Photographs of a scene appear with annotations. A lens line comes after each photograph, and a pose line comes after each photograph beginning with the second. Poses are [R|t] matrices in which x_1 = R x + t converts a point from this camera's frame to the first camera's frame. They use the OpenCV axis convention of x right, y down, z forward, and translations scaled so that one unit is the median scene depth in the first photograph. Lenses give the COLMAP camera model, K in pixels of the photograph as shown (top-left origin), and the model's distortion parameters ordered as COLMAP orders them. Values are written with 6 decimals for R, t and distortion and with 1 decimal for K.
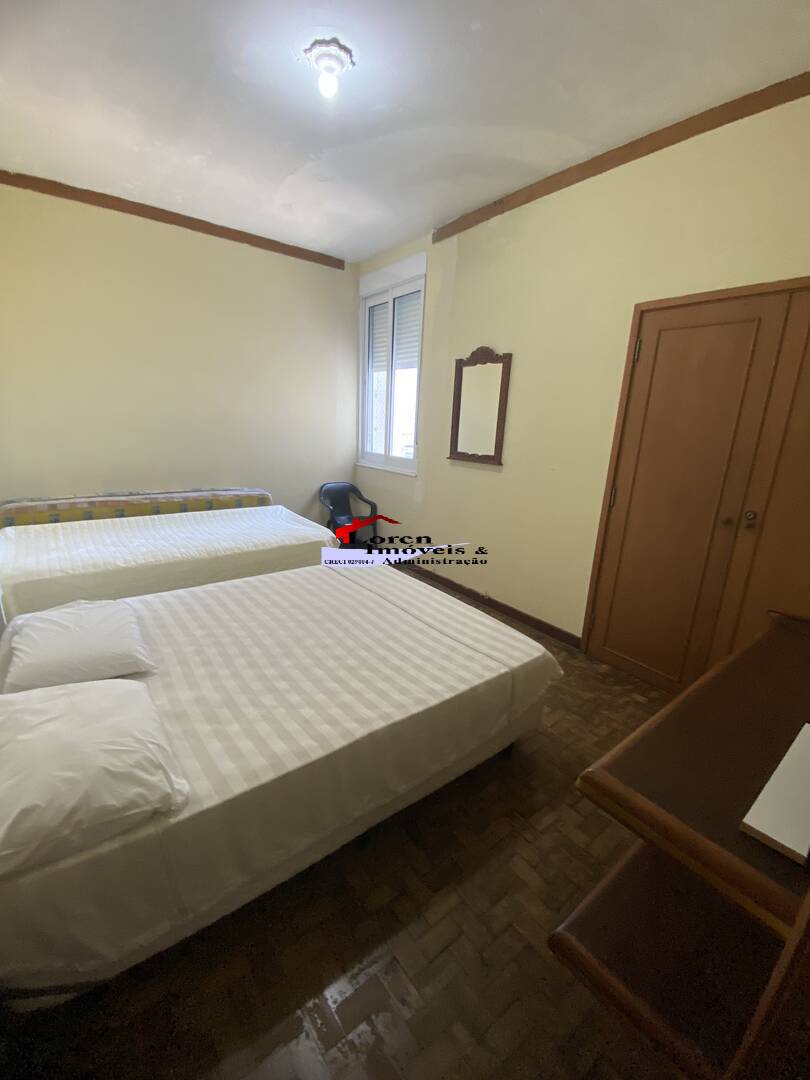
lens RADIAL K [[446.2, 0, 401.8], [0, 446.2, 540.1], [0, 0, 1]] dist [-0.009857, -0.001475]
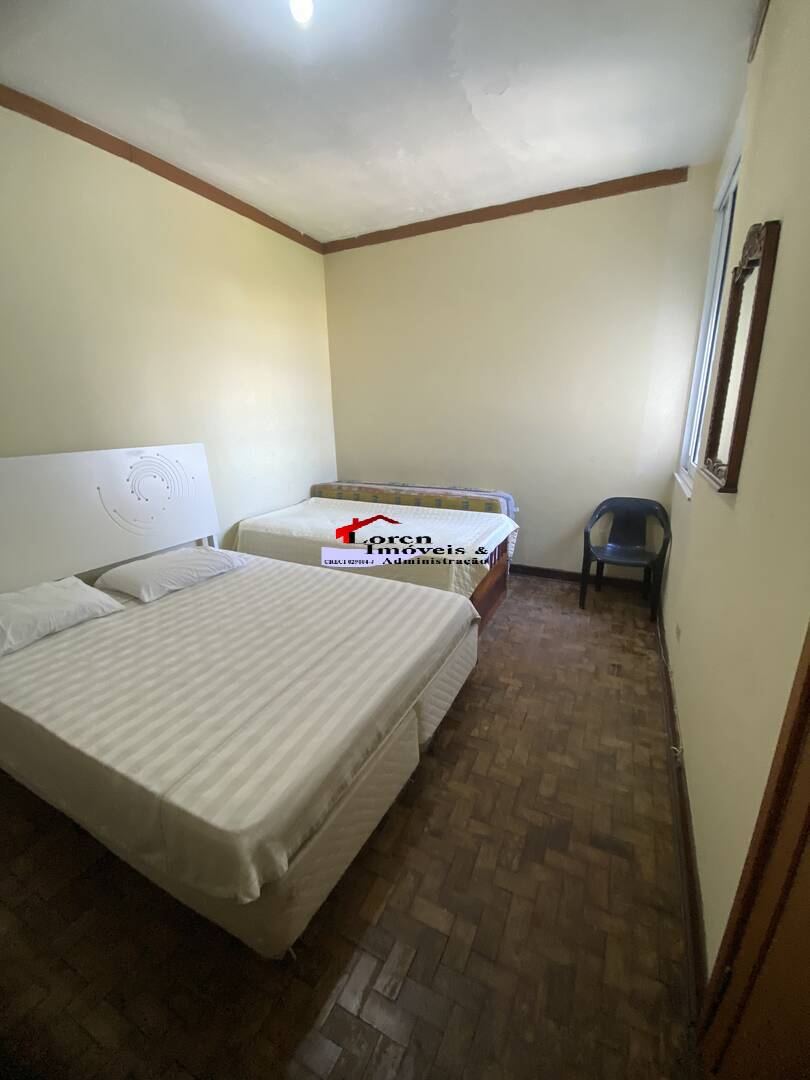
lens RADIAL K [[446.2, 0, 403.9], [0, 446.2, 536.0], [0, 0, 1]] dist [-0.009857, -0.001475]
pose [[0.424839, 0.188442, -0.885439, 0.802243], [-0.207824, 0.972273, 0.107207, -0.180884], [0.881091, 0.138470, 0.452222, 0.908521]]
